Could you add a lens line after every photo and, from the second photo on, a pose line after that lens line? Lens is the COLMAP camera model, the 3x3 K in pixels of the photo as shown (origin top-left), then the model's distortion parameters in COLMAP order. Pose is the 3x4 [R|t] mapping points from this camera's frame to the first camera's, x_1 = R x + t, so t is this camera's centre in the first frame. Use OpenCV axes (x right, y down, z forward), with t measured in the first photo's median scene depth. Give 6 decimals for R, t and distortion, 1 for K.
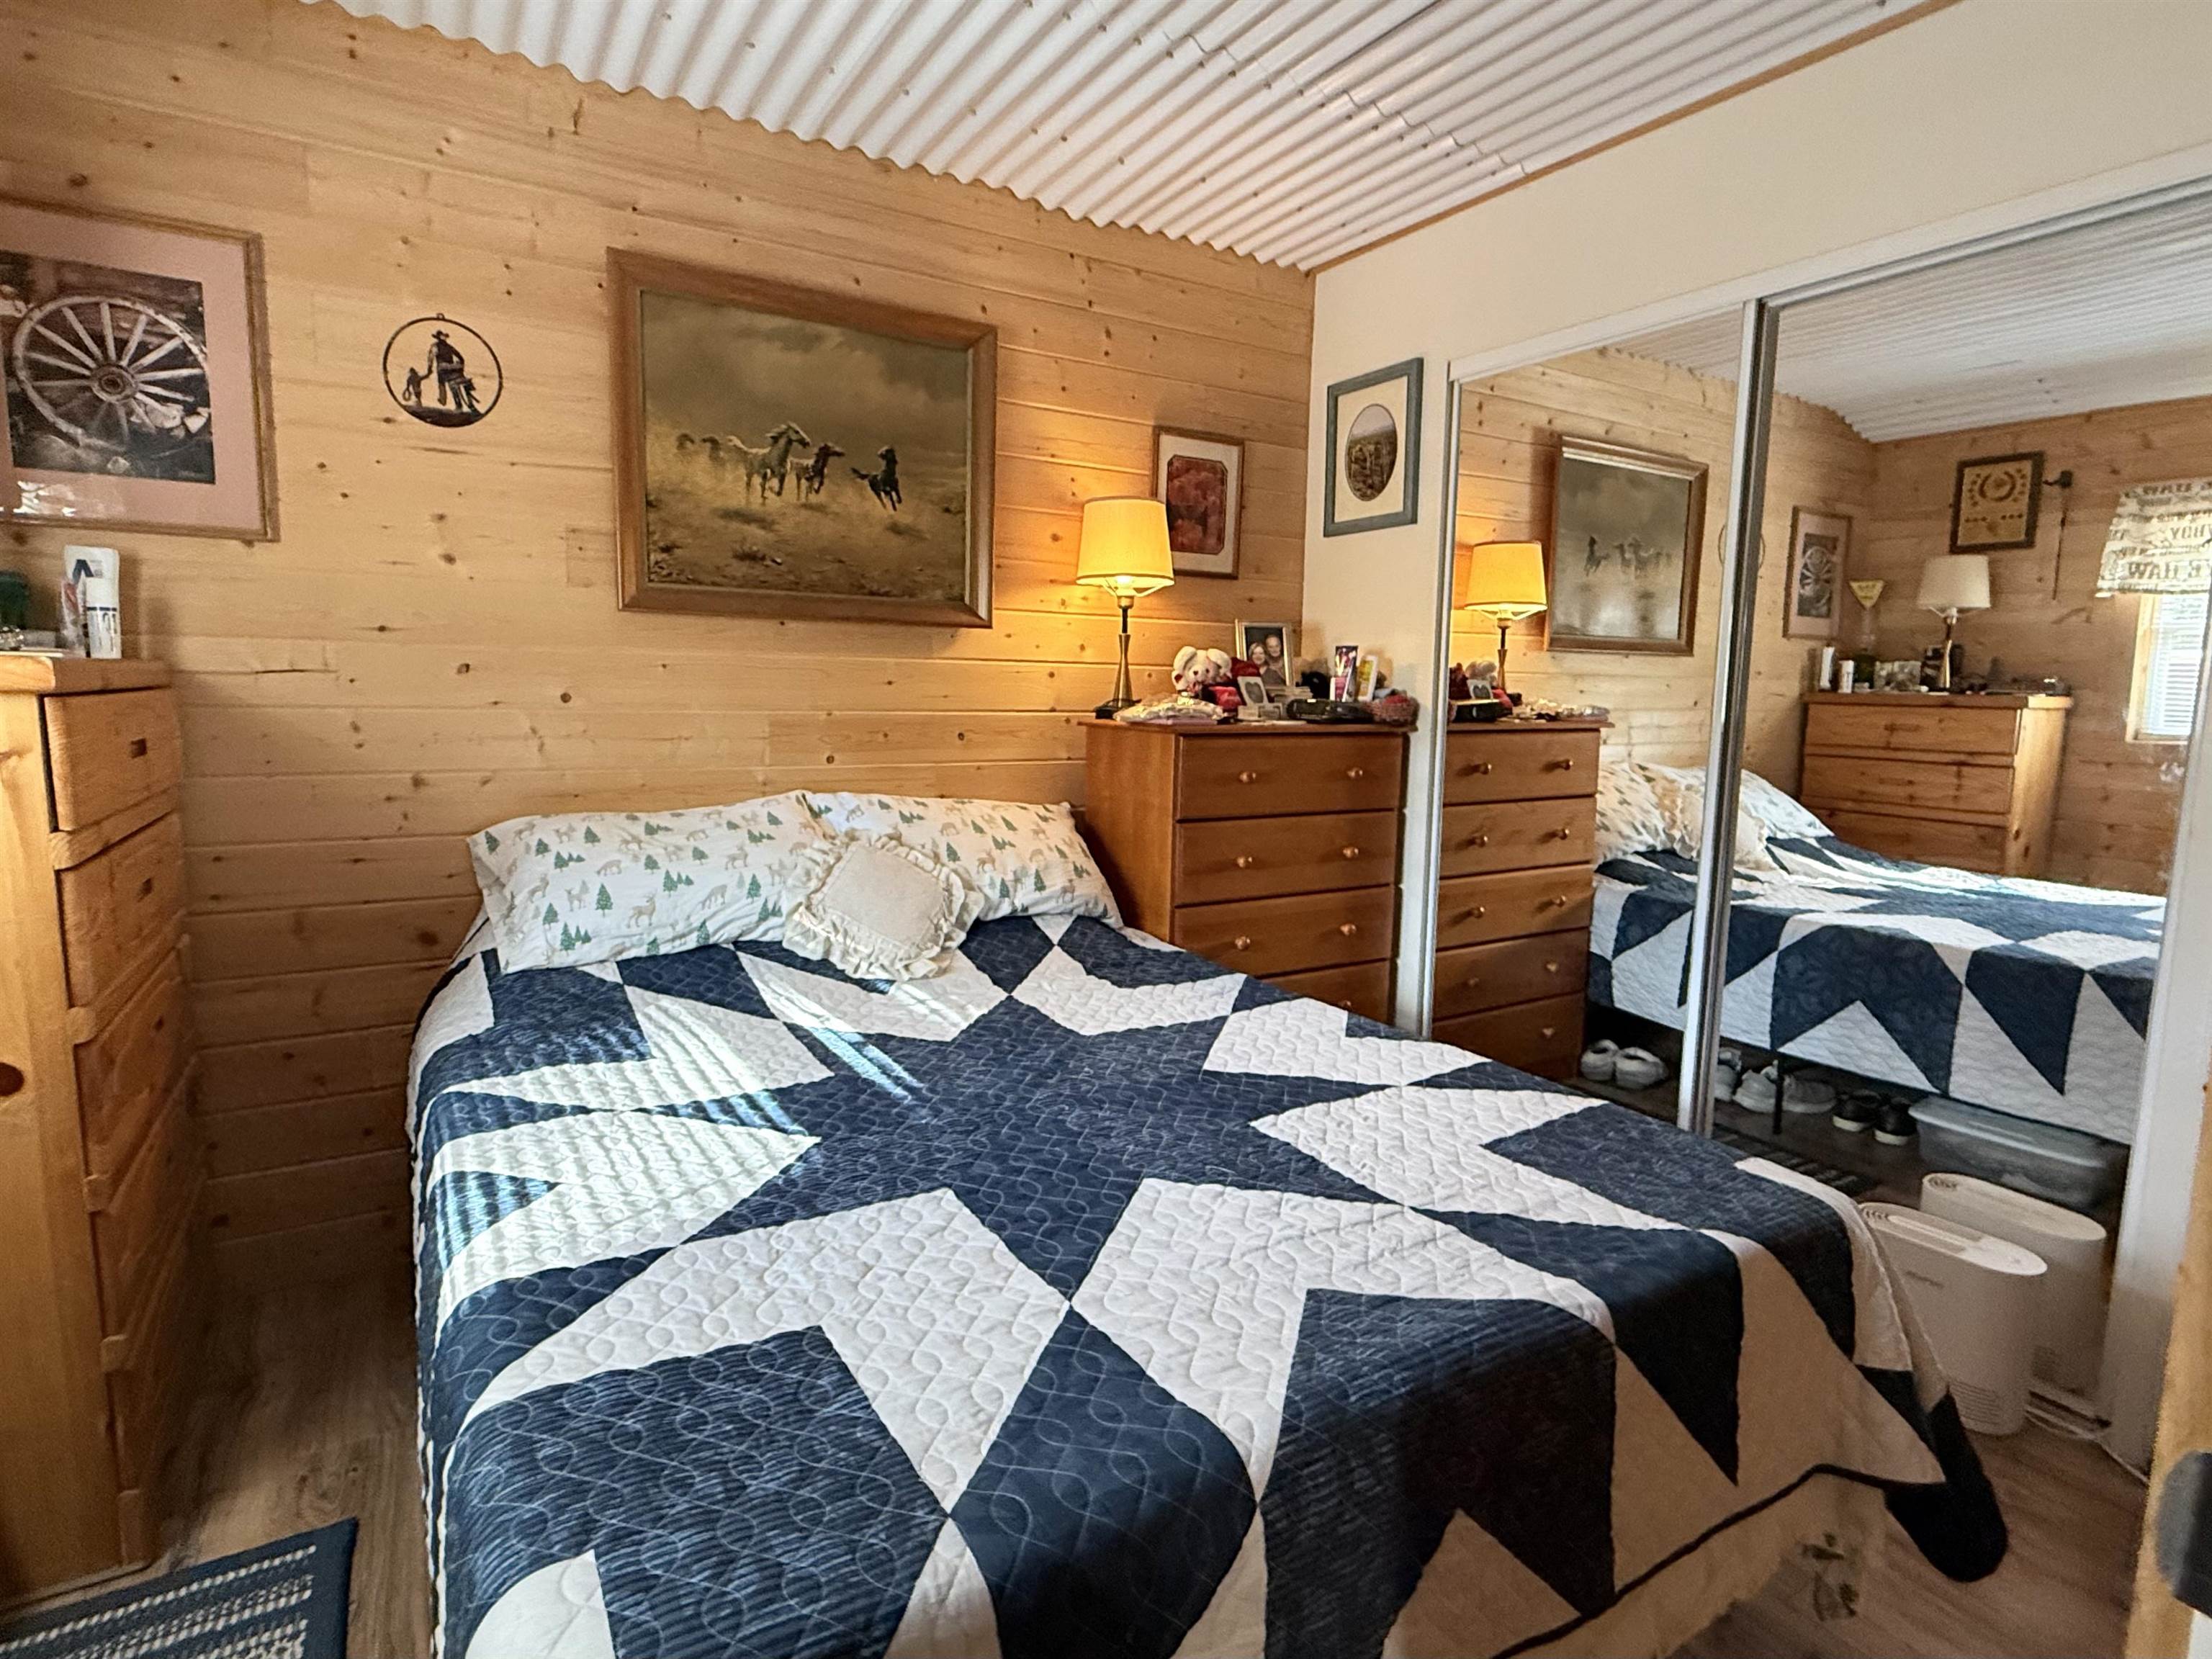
lens RADIAL K [[1139.8, 0, 1106.2], [0, 1139.8, 826.4], [0, 0, 1]] dist [0.001246, -0.000166]
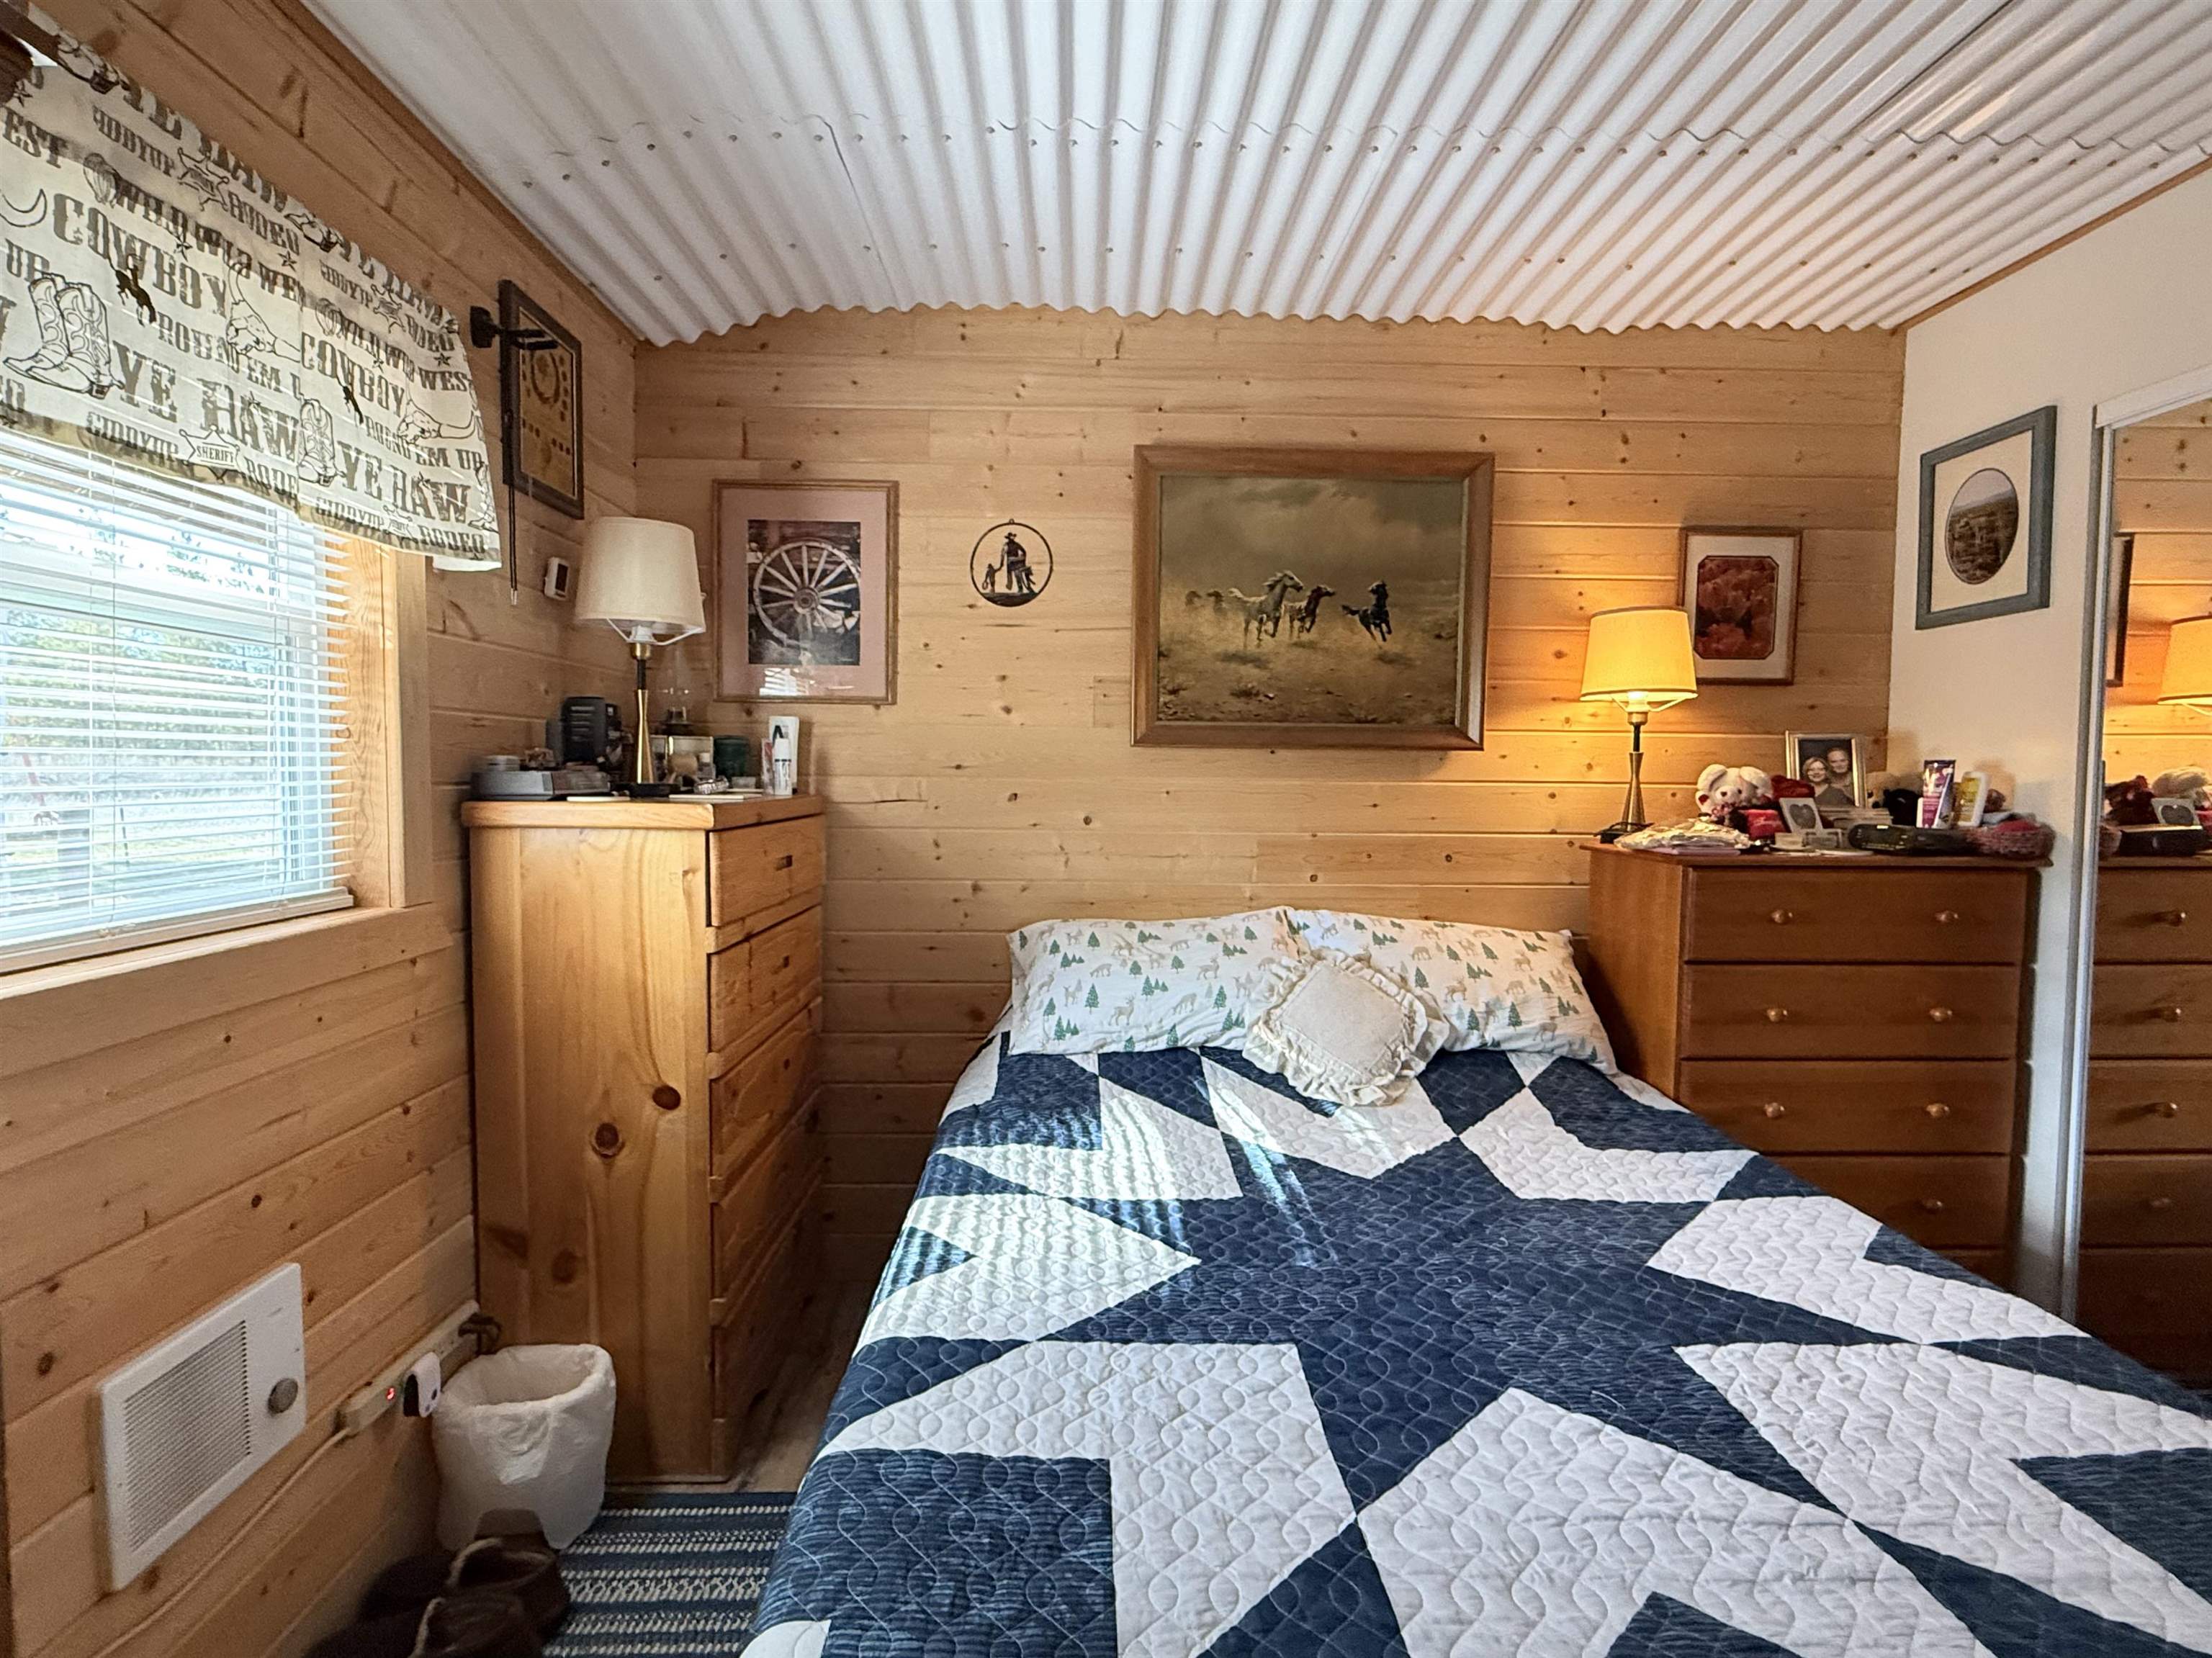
lens RADIAL K [[1079.7, 0, 1106.0], [0, 1079.7, 829.0], [0, 0, 1]] dist [0.000603, -0.000852]
pose [[0.867503, 0.015183, -0.497201, 0.105757], [-0.055018, 0.996330, -0.065568, -0.033817], [0.494381, 0.084236, 0.865154, 0.043928]]
